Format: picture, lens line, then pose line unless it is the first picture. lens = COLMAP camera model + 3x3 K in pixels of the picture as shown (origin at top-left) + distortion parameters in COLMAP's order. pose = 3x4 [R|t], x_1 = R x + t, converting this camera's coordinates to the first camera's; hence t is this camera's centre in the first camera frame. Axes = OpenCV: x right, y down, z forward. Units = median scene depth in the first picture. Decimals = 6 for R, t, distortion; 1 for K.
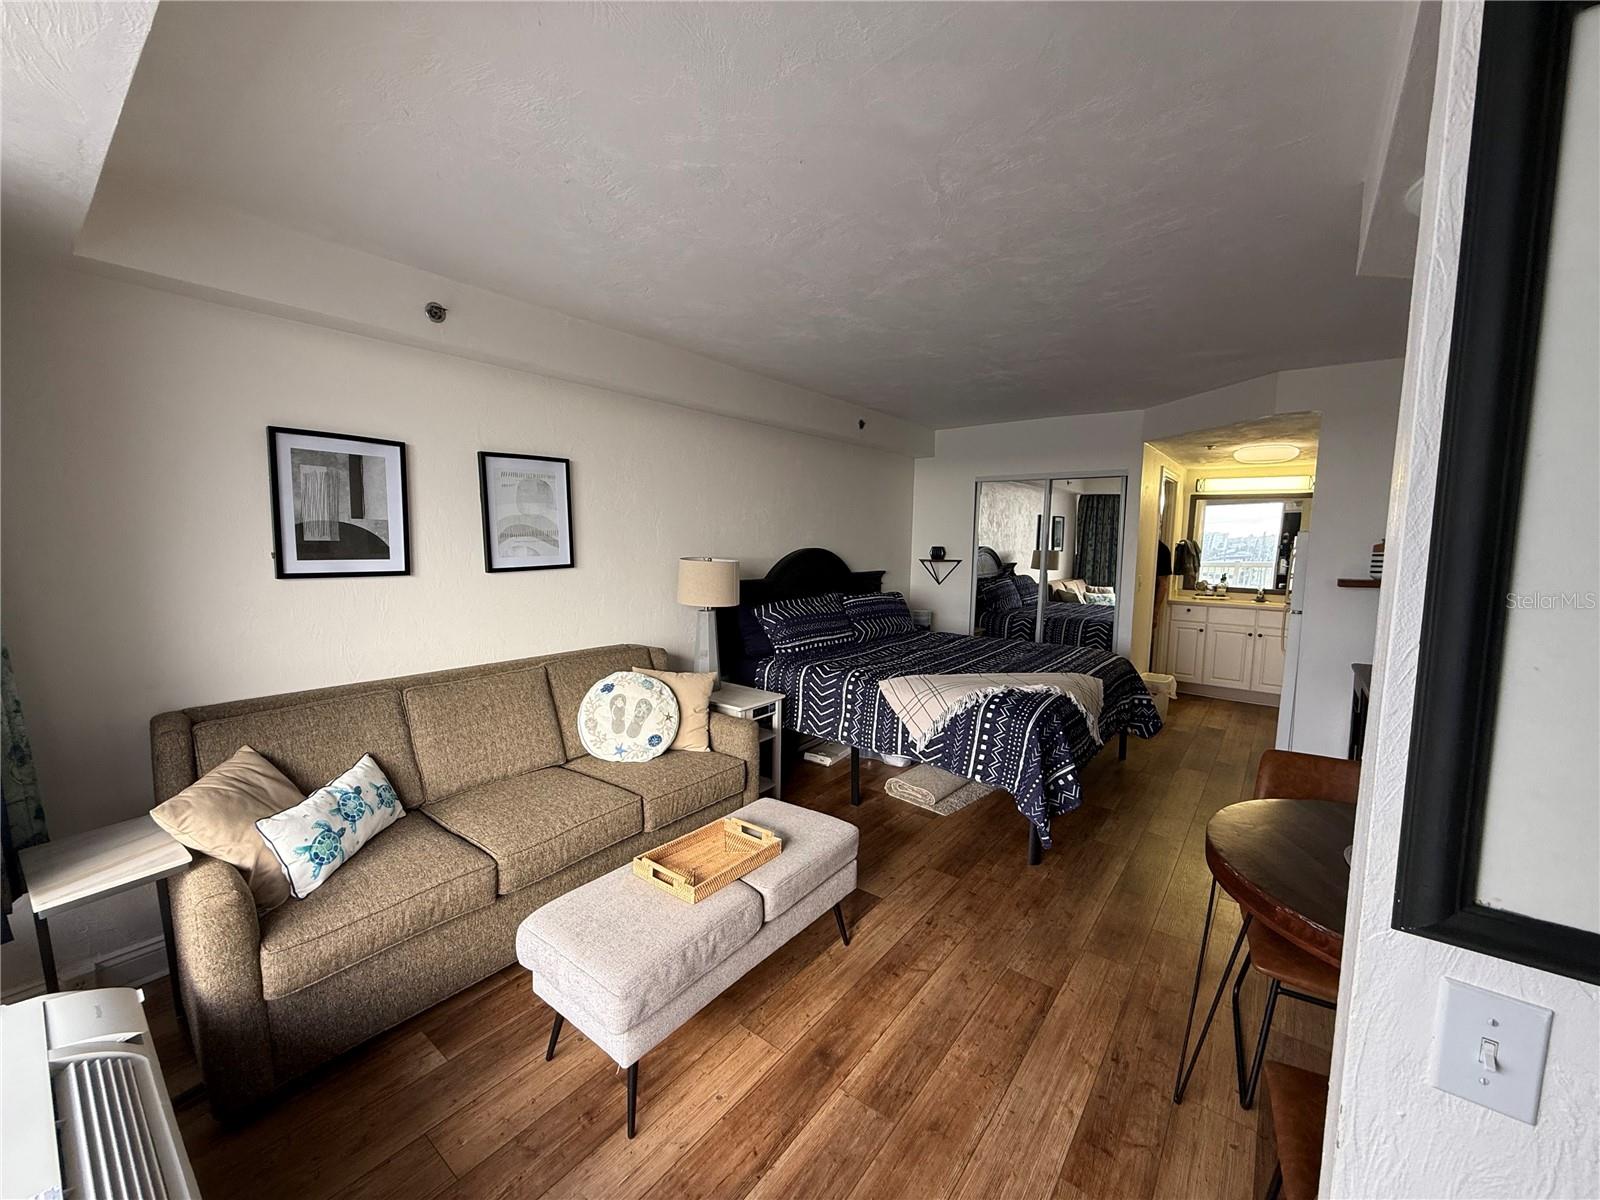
lens RADIAL K [[636.4, 0, 792.6], [0, 636.4, 598.2], [0, 0, 1]] dist [-0.001799, 0.000229]
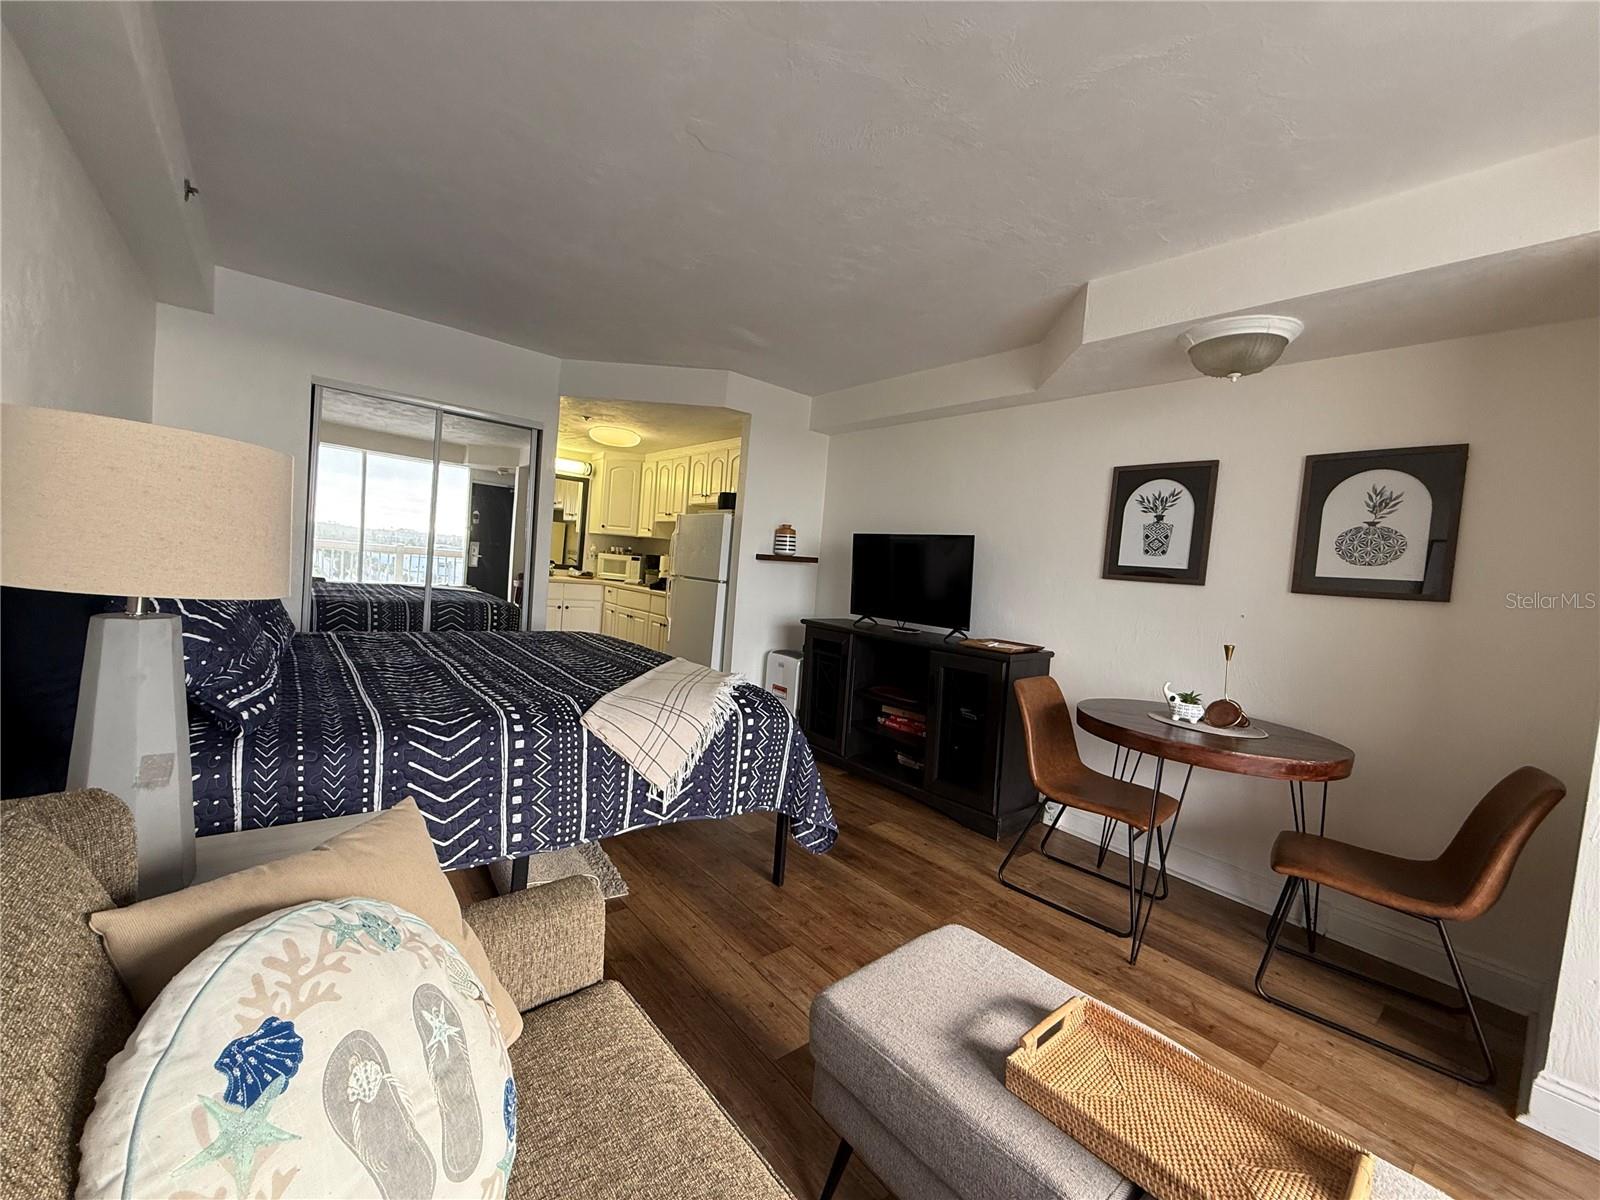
lens RADIAL K [[636.4, 0, 799.5], [0, 636.4, 597.0], [0, 0, 1]] dist [-0.001799, 0.000229]
pose [[0.207697, -0.044010, 0.977203, -0.382877], [0.011590, 0.999028, 0.042529, 0.002826], [-0.978124, 0.002493, 0.208006, 0.722064]]
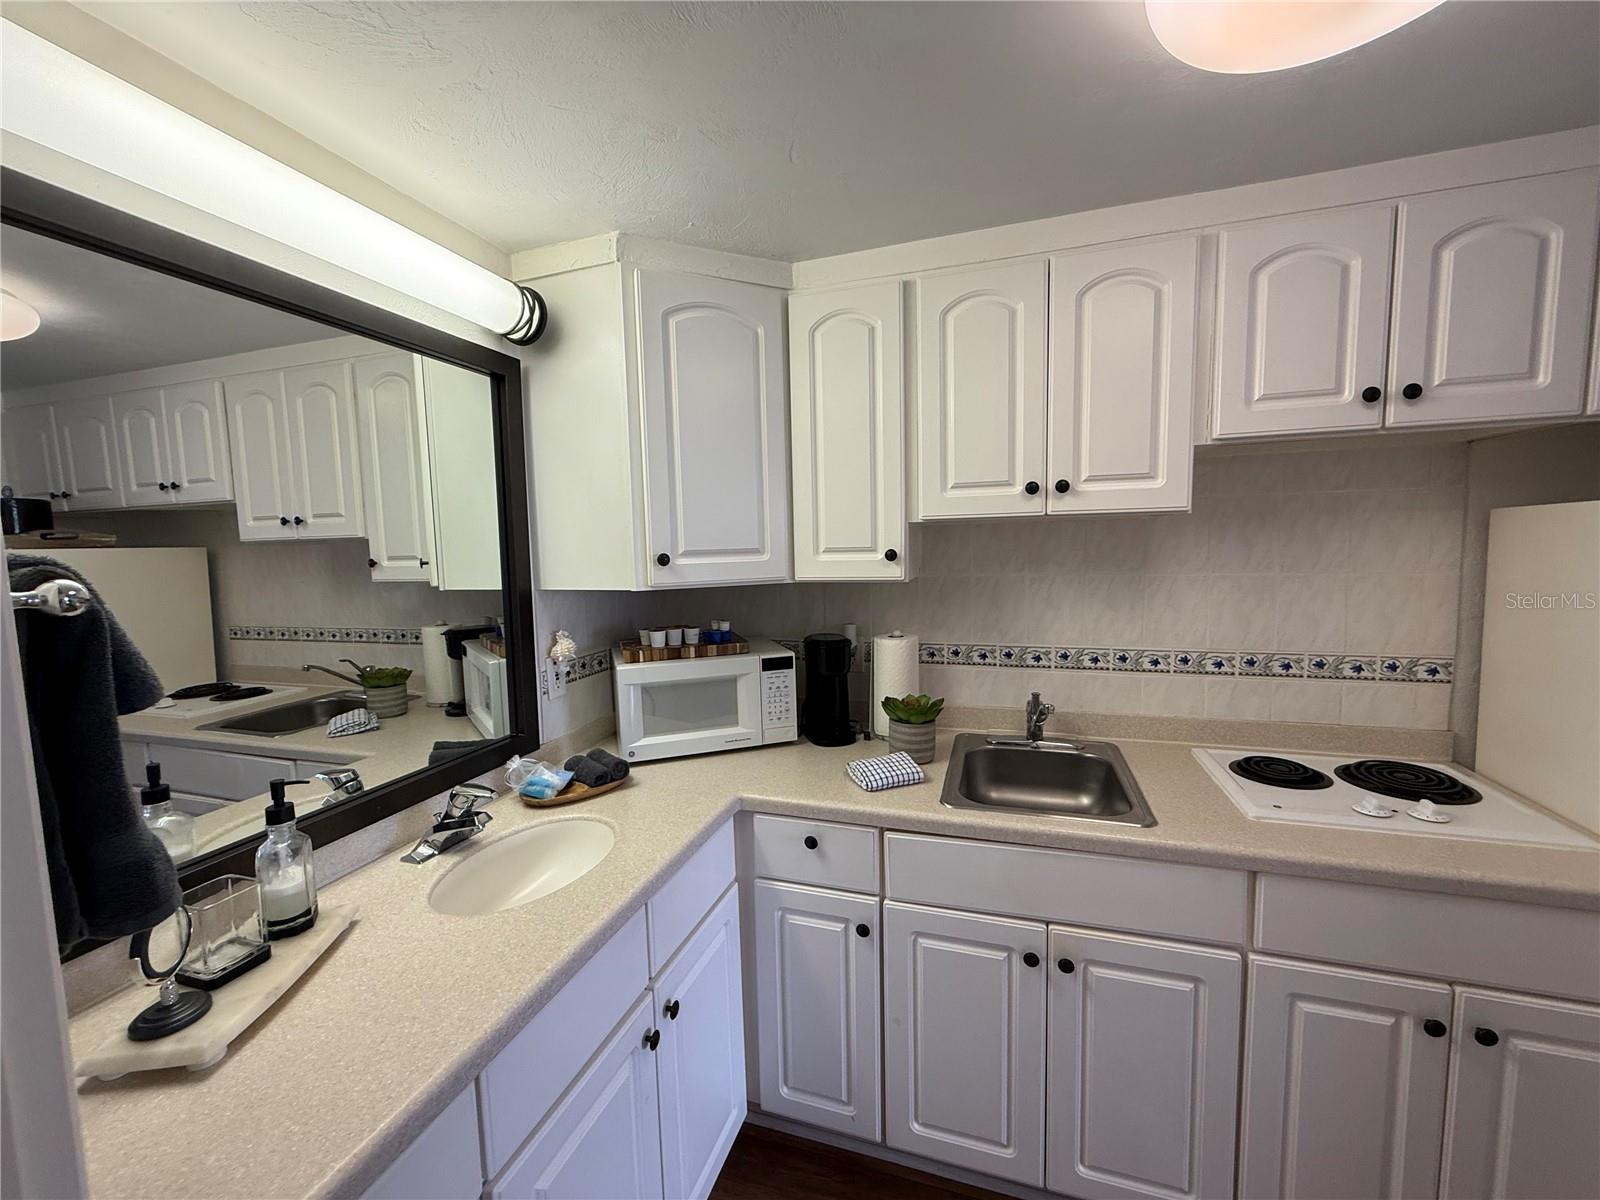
lens RADIAL K [[636.4, 0, 788.9], [0, 636.4, 597.8], [0, 0, 1]] dist [-0.001799, 0.000229]
pose [[-0.338333, -0.090571, 0.936658, 0.941233], [0.109815, 0.984757, 0.134889, -0.162289], [-0.934597, 0.148497, -0.323230, 1.781670]]
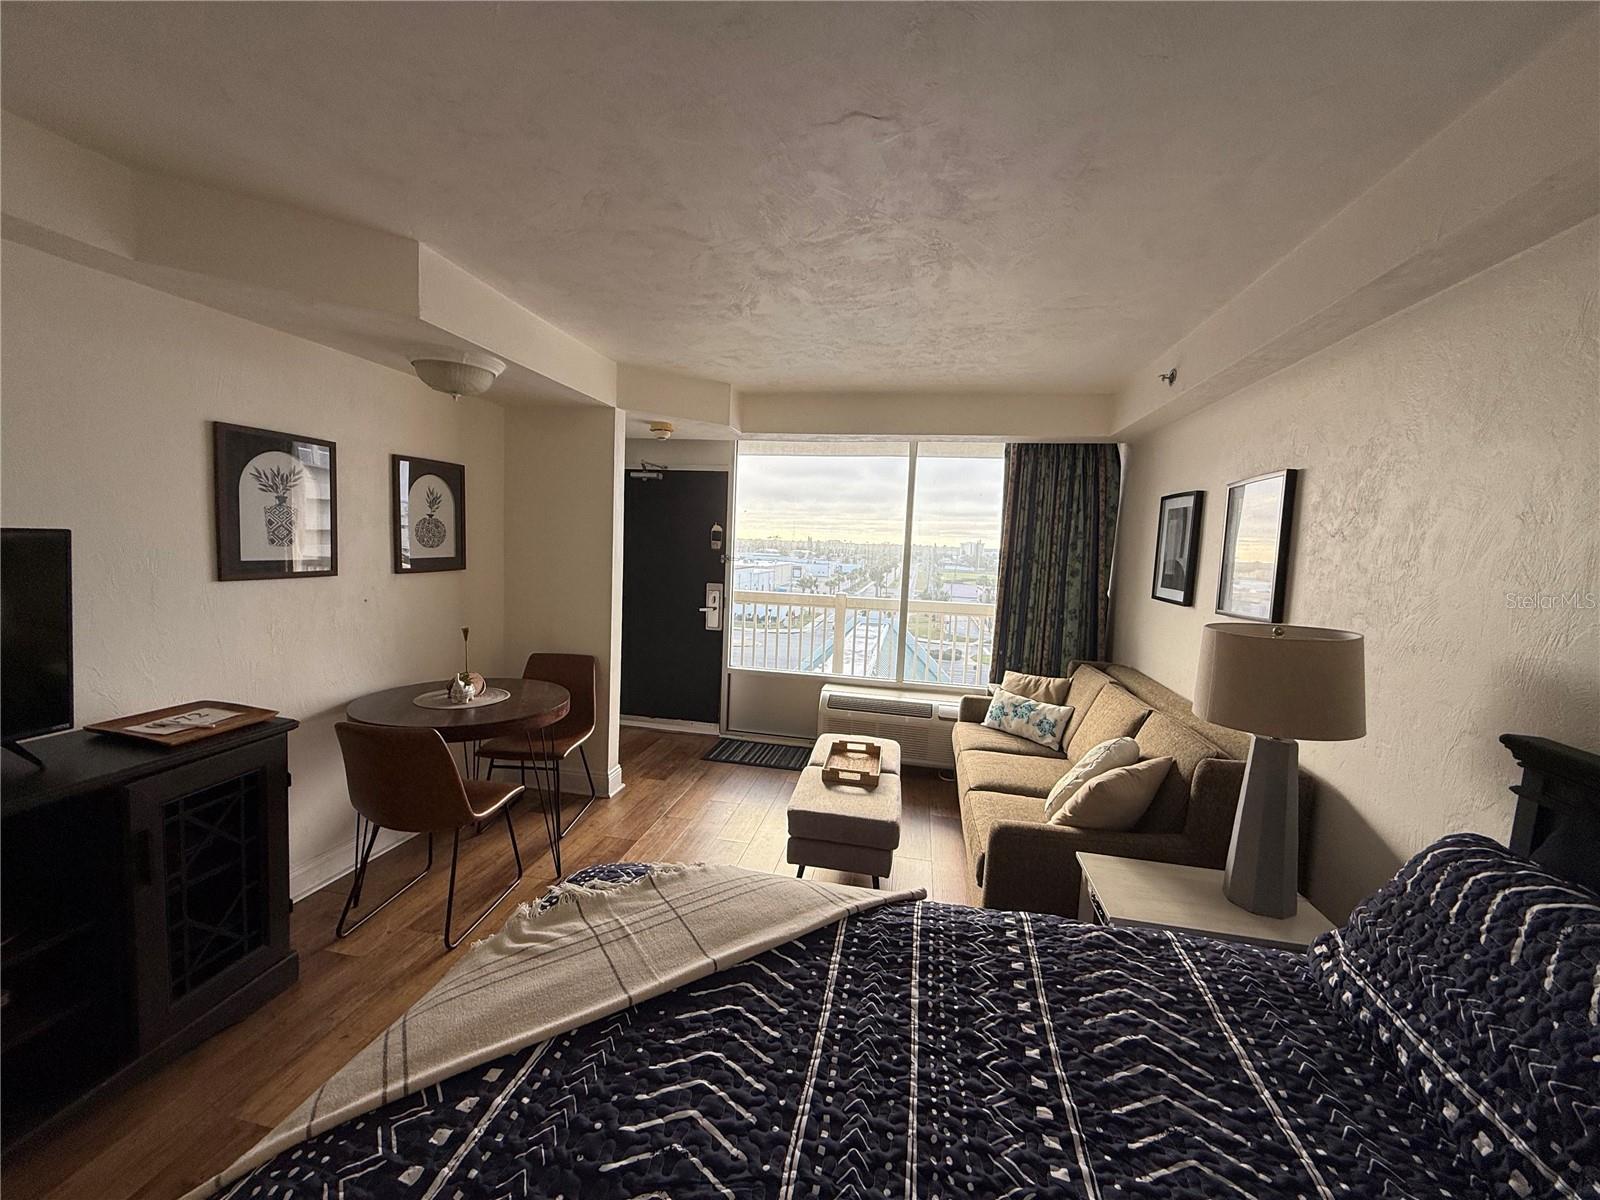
lens RADIAL K [[636.4, 0, 800.5], [0, 636.4, 601.4], [0, 0, 1]] dist [-0.001799, 0.000229]
pose [[-0.884700, -0.011837, -0.466010, 0.422347], [-0.102624, 0.980098, 0.169932, -0.136756], [0.454723, 0.198163, -0.868308, 1.347145]]
